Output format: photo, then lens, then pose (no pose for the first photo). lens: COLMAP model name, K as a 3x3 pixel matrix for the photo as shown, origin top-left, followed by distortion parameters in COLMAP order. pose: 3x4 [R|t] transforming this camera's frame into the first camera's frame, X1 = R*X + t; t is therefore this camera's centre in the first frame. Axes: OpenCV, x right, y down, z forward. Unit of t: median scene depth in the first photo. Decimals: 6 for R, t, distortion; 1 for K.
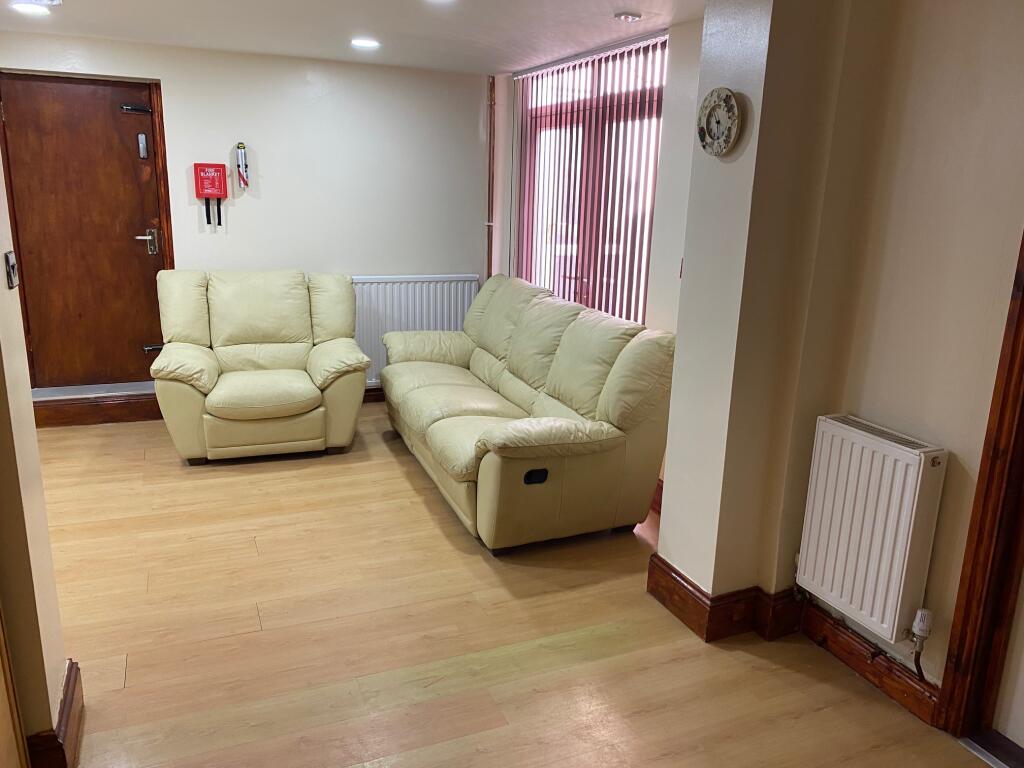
lens RADIAL K [[801.1, 0, 513.2], [0, 801.1, 384.4], [0, 0, 1]] dist [0.037742, -0.008560]
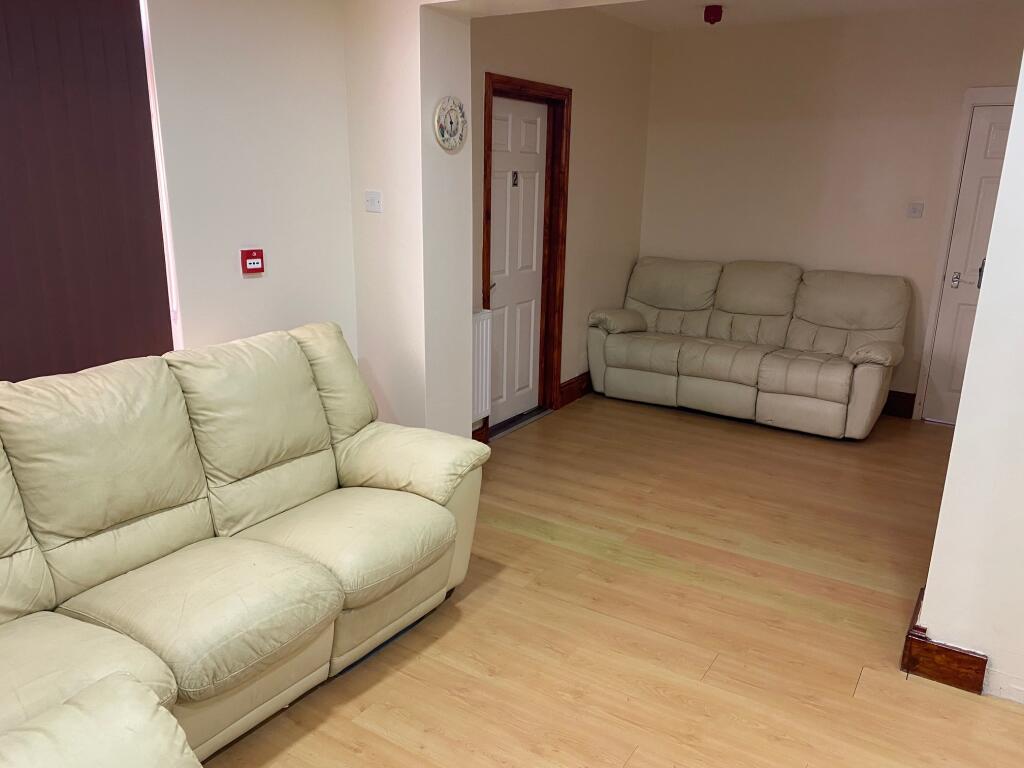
lens RADIAL K [[801.1, 0, 512.5], [0, 801.1, 386.6], [0, 0, 1]] dist [0.037742, -0.008560]
pose [[-0.576123, -0.246972, 0.779158, -0.821657], [0.173840, 0.894425, 0.412049, -0.409079], [-0.798663, 0.372840, -0.472365, 1.499539]]
